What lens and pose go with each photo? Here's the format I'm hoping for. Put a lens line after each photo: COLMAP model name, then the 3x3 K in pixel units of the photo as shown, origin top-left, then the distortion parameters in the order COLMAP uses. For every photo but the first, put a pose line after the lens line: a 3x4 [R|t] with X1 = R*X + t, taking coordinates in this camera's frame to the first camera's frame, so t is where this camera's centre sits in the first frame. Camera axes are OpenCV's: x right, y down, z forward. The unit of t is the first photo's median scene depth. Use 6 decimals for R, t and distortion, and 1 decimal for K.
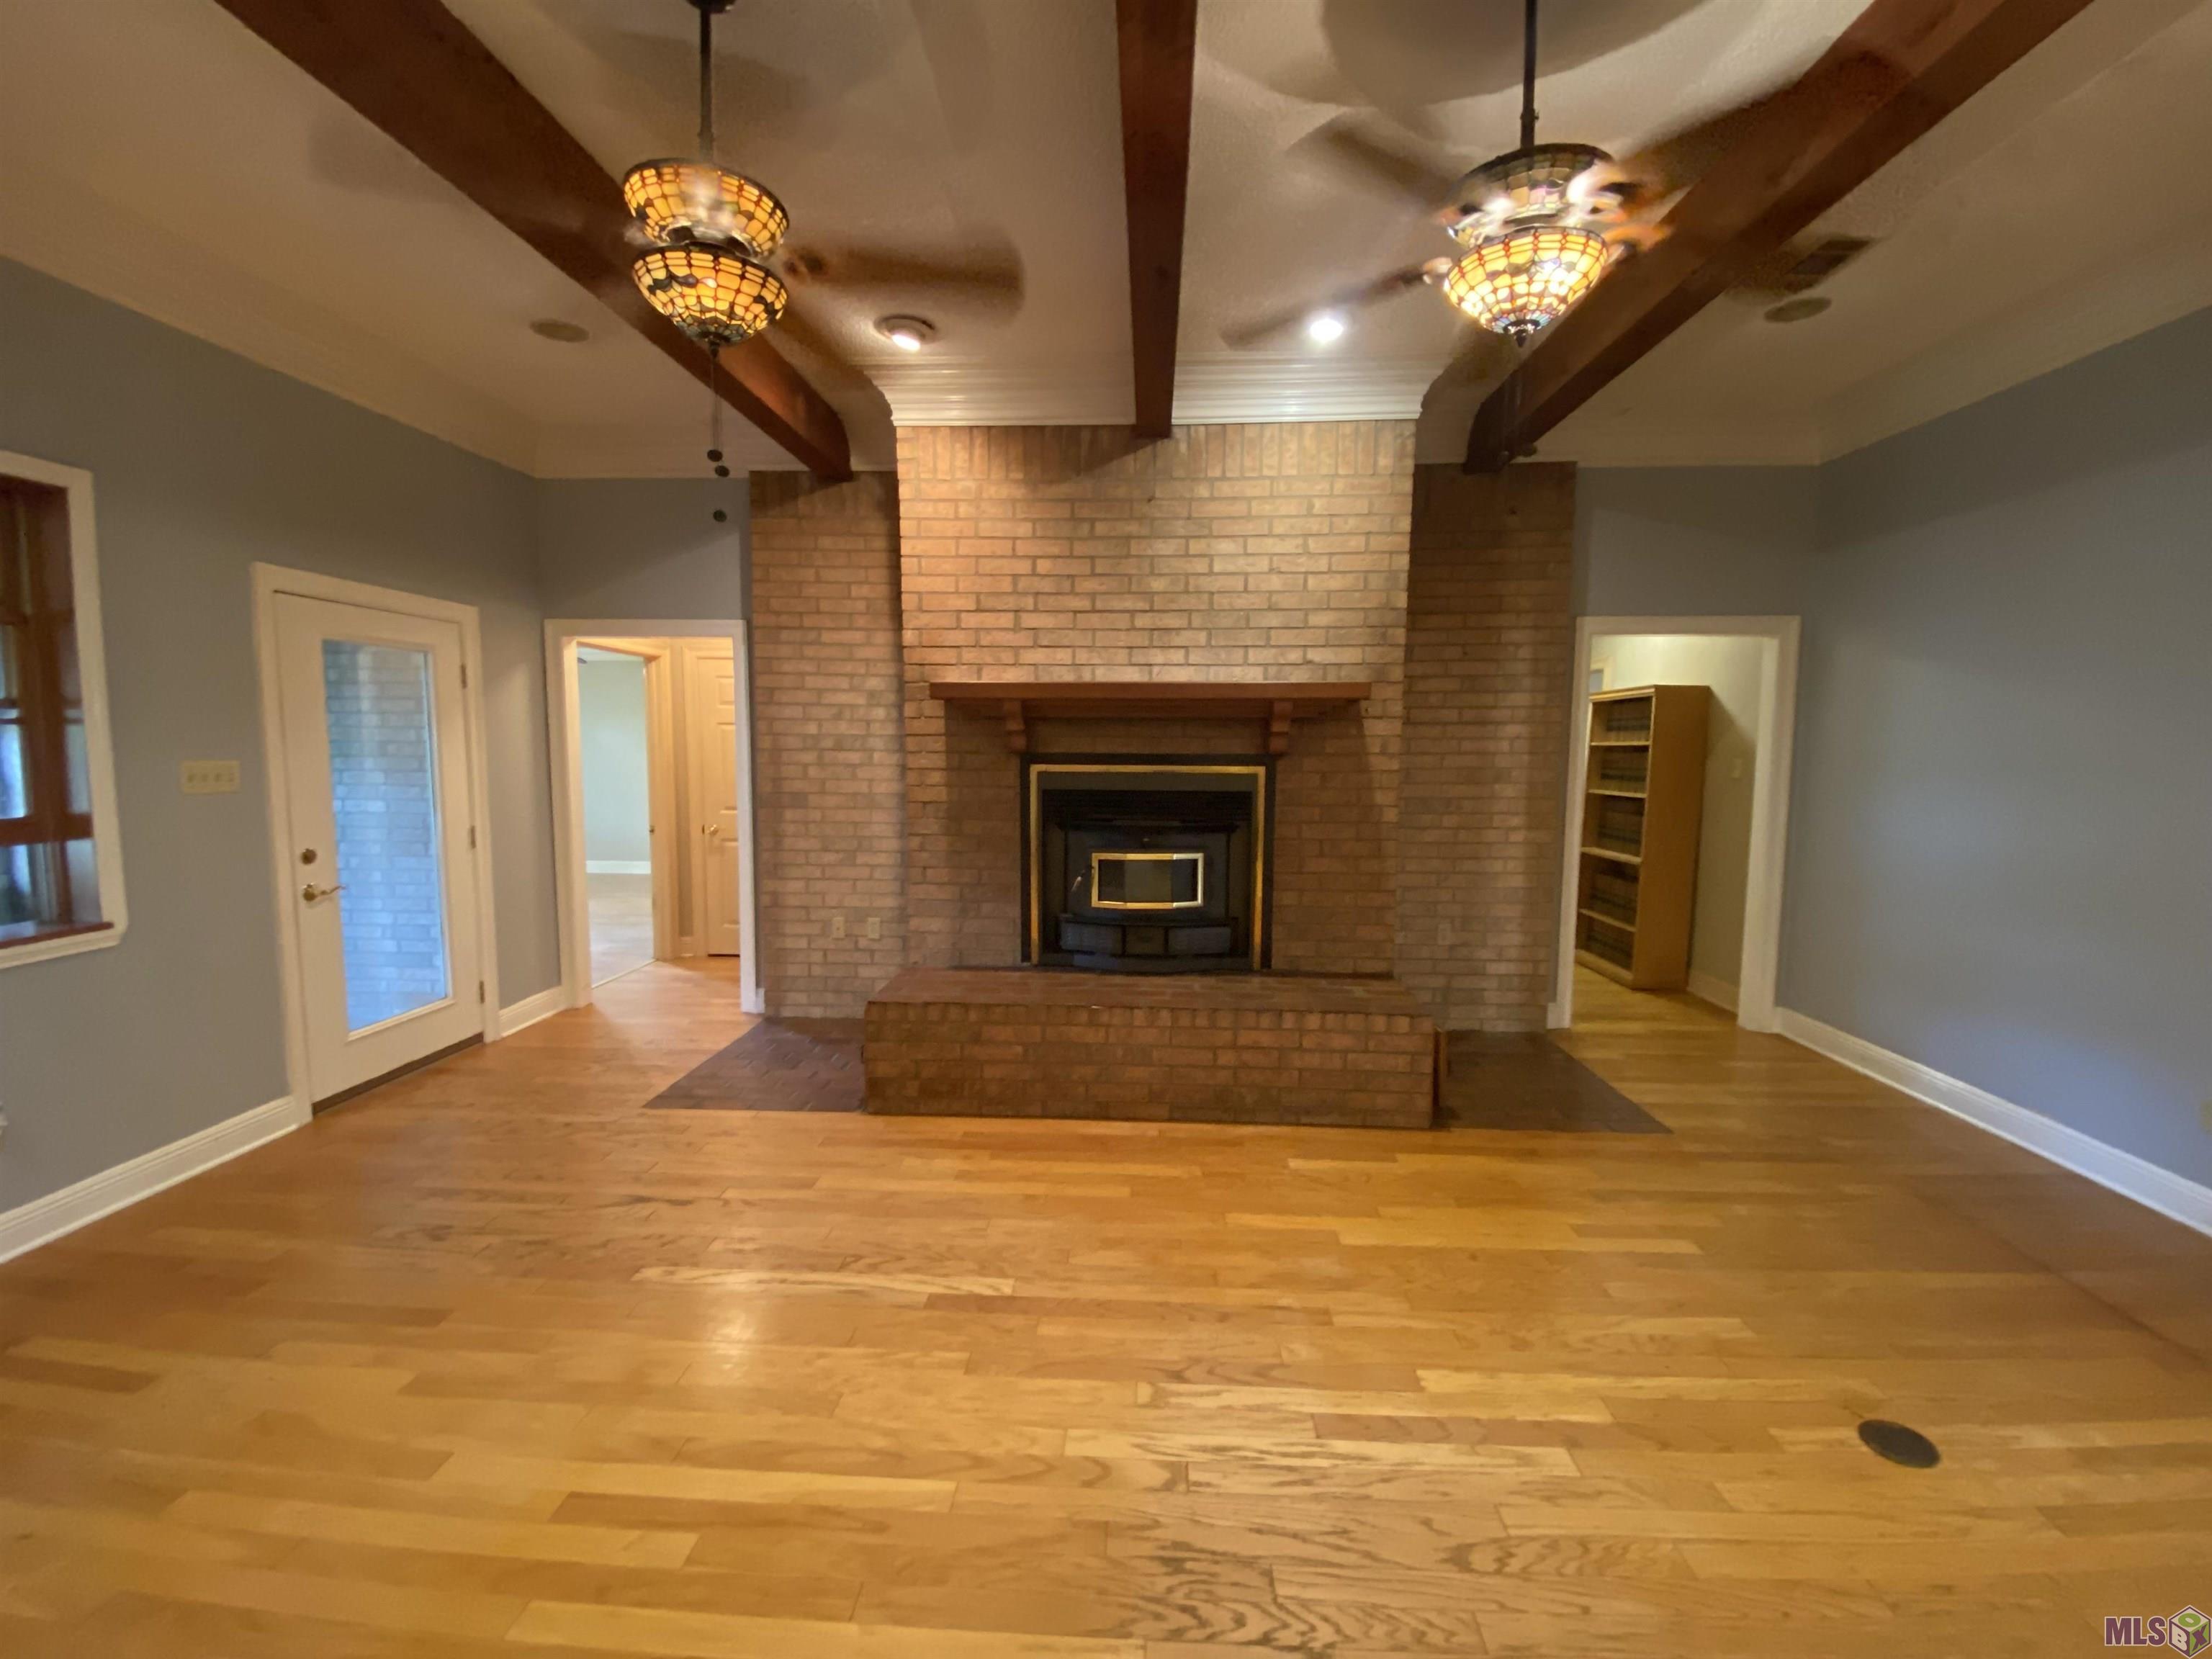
lens RADIAL K [[913.2, 0, 1106.2], [0, 913.2, 819.6], [0, 0, 1]] dist [-0.003034, -0.000387]
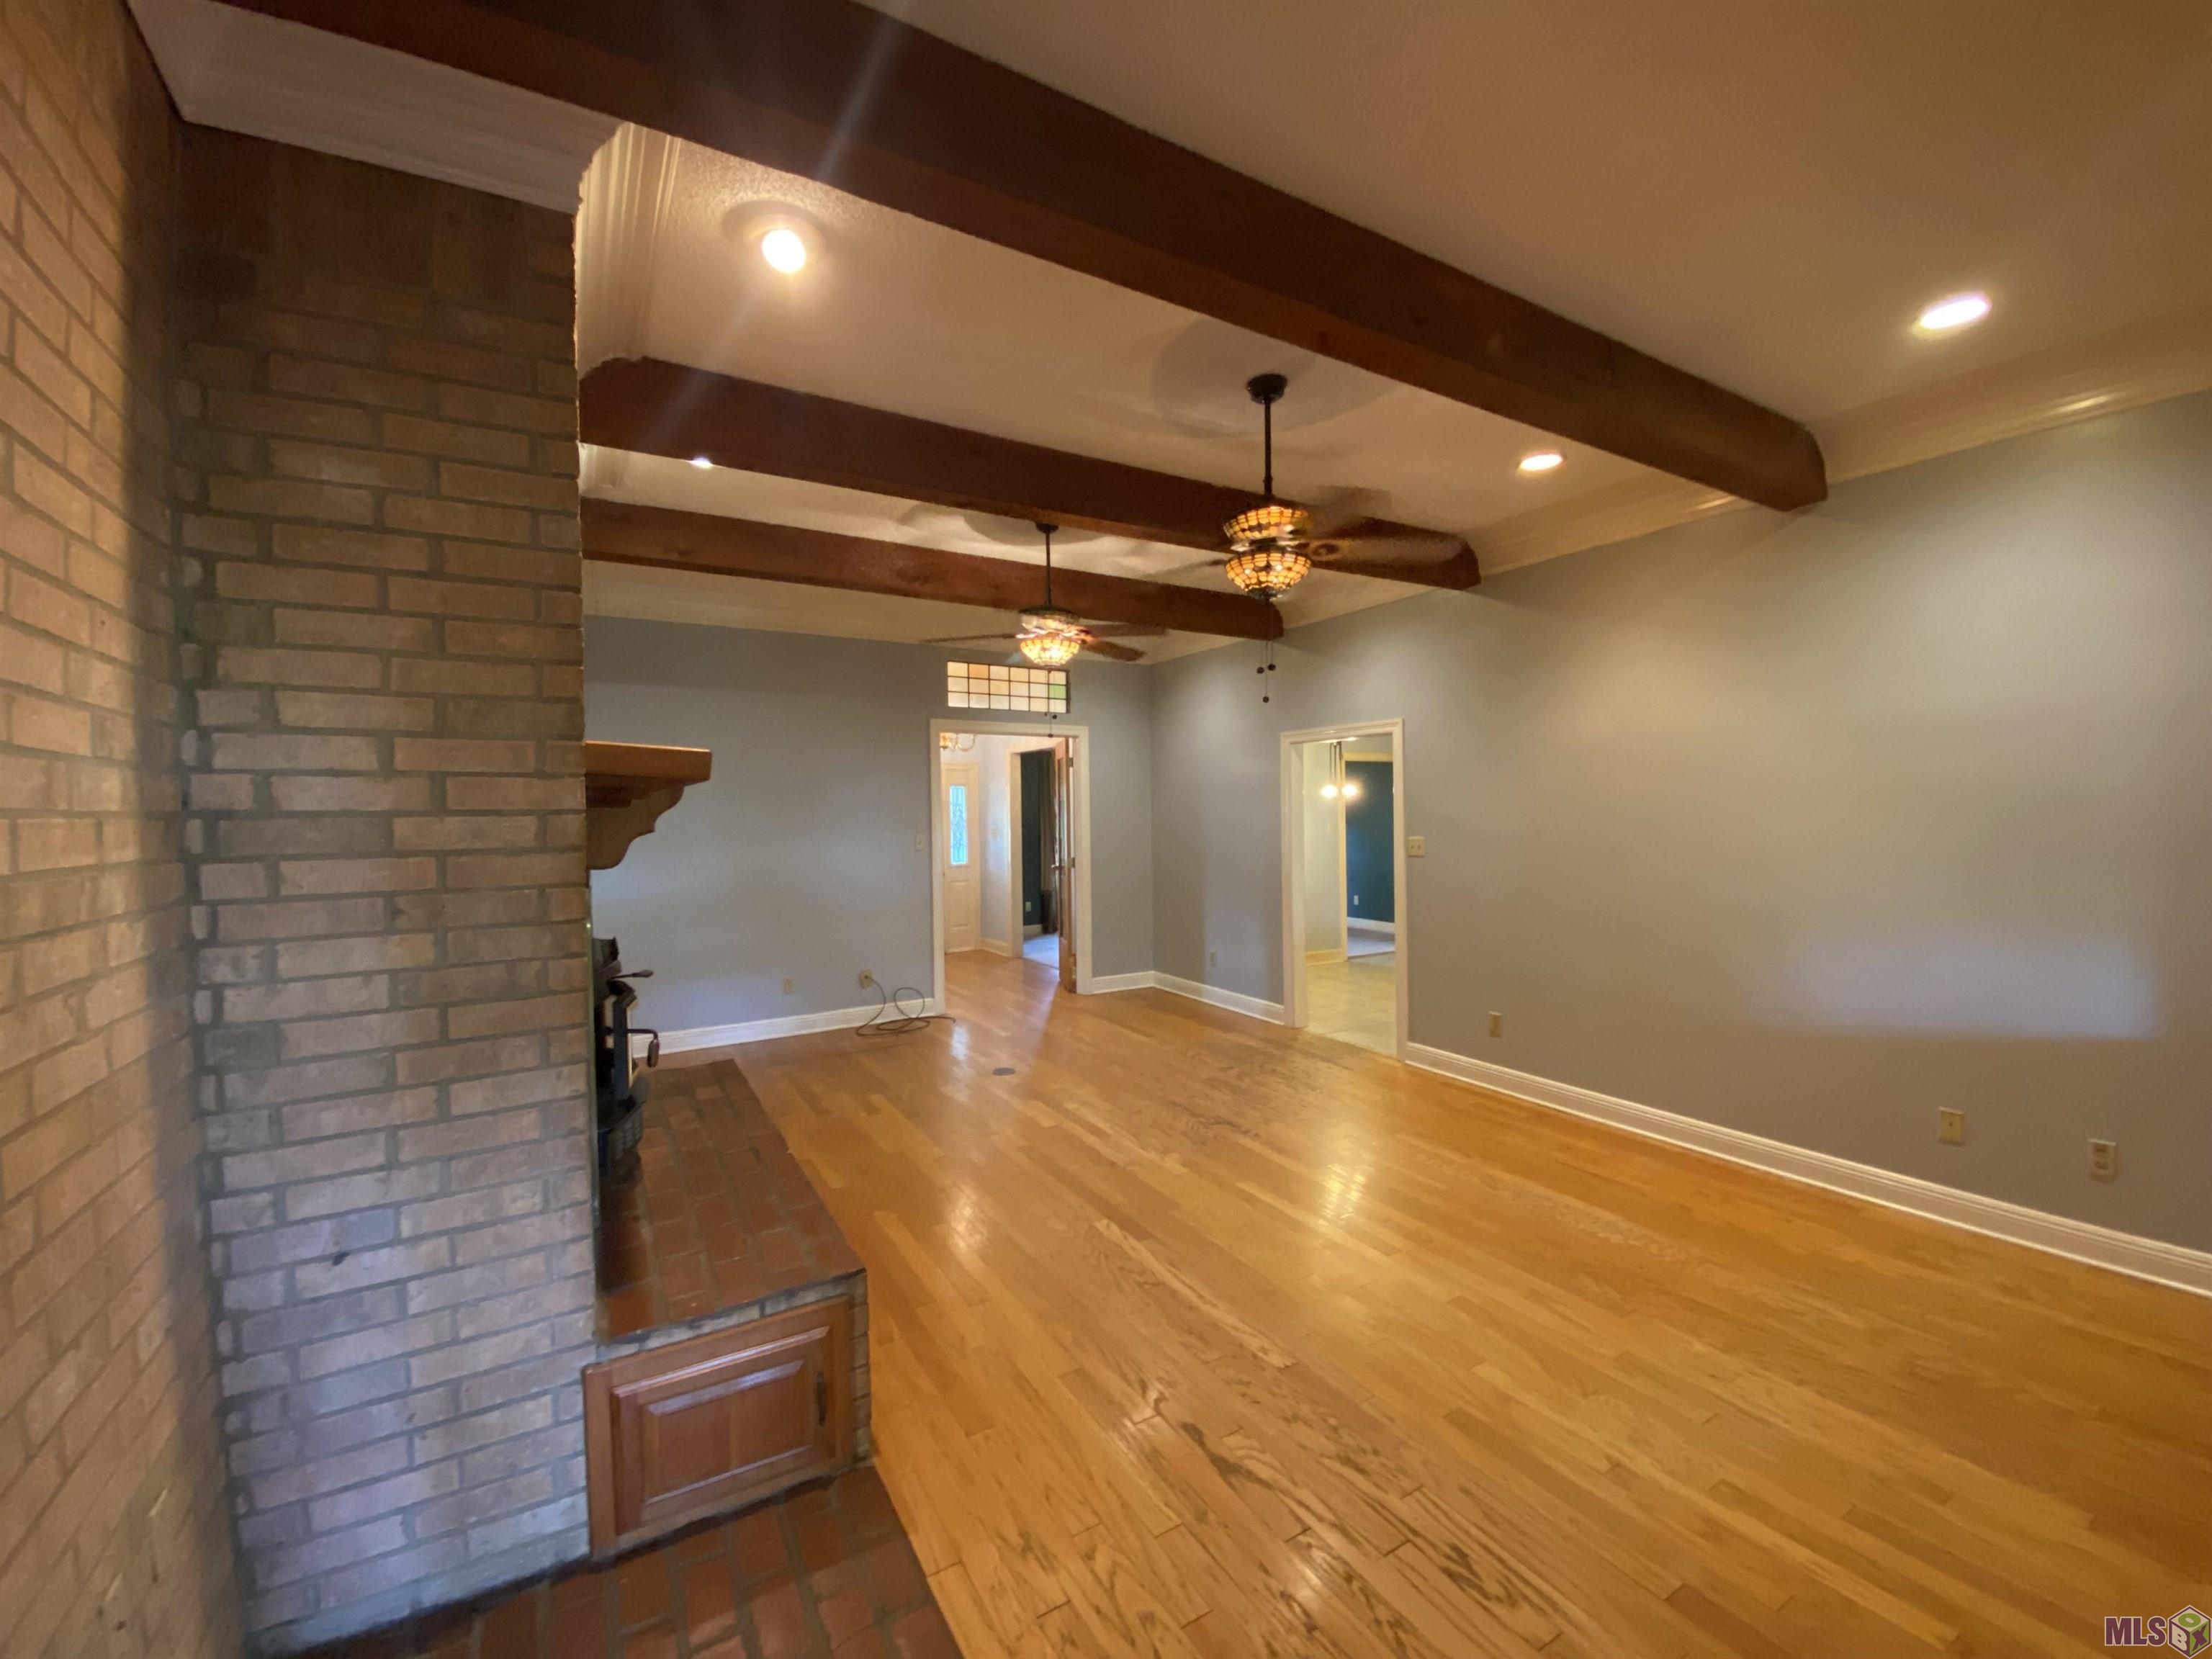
lens RADIAL K [[913.2, 0, 1107.3], [0, 913.2, 826.0], [0, 0, 1]] dist [-0.003034, -0.000387]
pose [[-0.553283, -0.018898, 0.832779, -1.355884], [0.092167, 0.992215, 0.083750, -0.217925], [-0.827879, 0.123092, -0.547234, 1.806103]]
